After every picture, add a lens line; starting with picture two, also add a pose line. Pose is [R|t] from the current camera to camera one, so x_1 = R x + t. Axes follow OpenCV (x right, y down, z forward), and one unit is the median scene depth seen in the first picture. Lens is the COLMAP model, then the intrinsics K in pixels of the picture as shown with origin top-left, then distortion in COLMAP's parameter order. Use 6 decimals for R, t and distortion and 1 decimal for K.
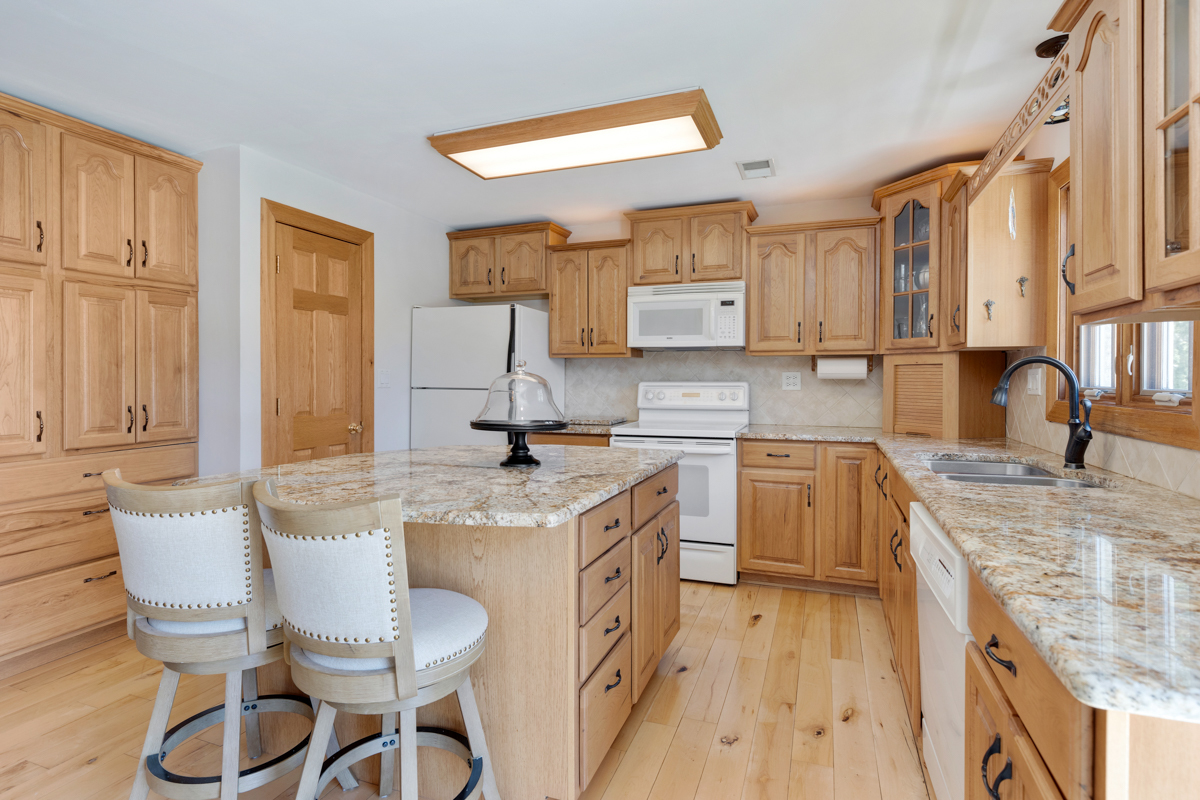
lens RADIAL K [[594.1, 0, 602.5], [0, 594.1, 376.4], [0, 0, 1]] dist [-0.000116, -0.000059]
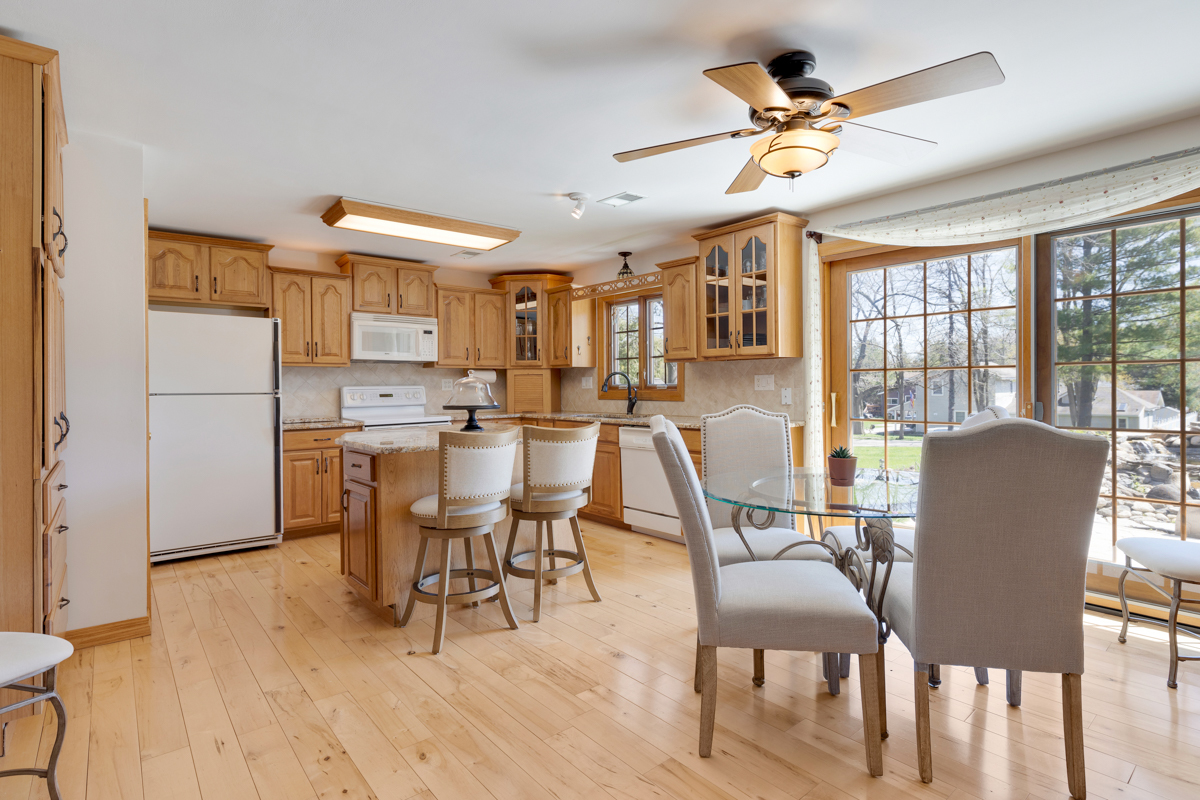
lens RADIAL K [[601.7, 0, 604.4], [0, 601.7, 388.8], [0, 0, 1]] dist [0.000219, -0.000174]
pose [[0.494394, -0.009196, 0.869189, -0.830895], [0.009279, 0.999943, 0.005301, 0.013760], [-0.869188, 0.005444, 0.494452, -0.121232]]
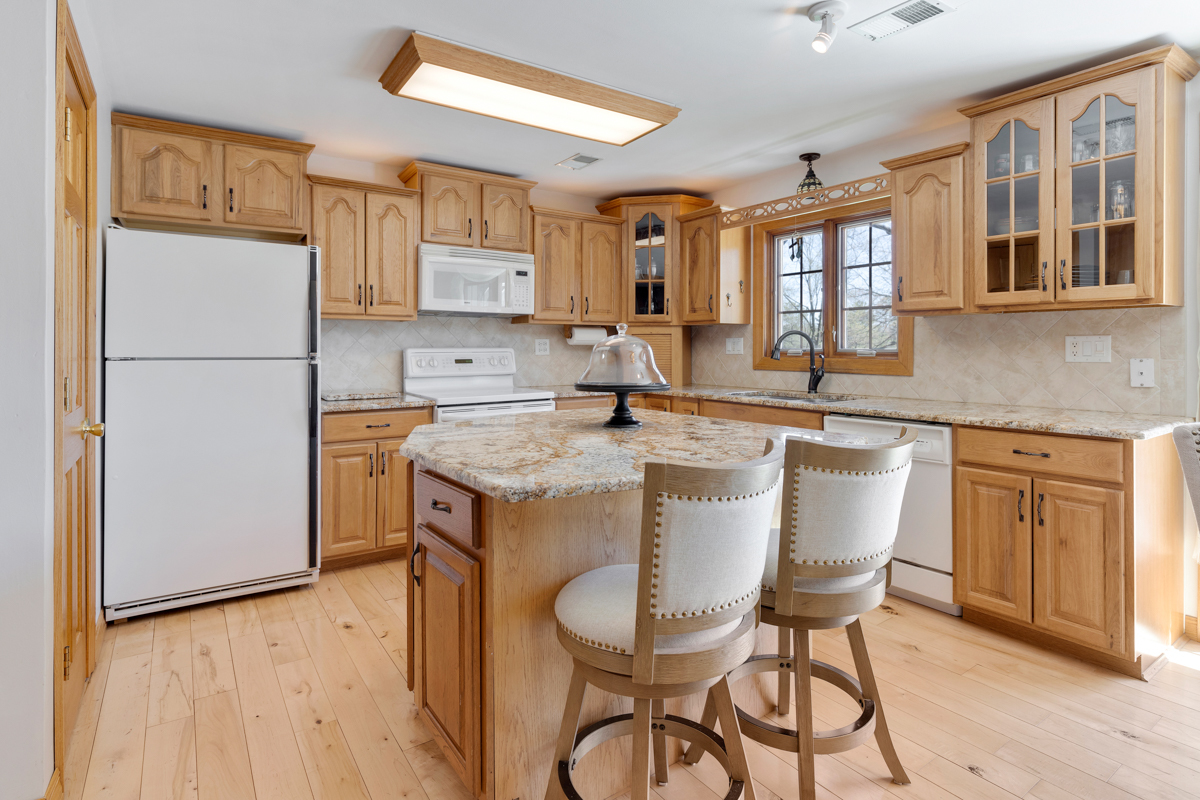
lens RADIAL K [[619.6, 0, 600.7], [0, 619.6, 349.6], [0, 0, 1]] dist [-0.000104, -0.000145]
pose [[0.574660, -0.002059, 0.818389, -0.581335], [-0.000110, 0.999997, 0.002593, 0.009593], [-0.818392, -0.001580, 0.574658, 0.231561]]
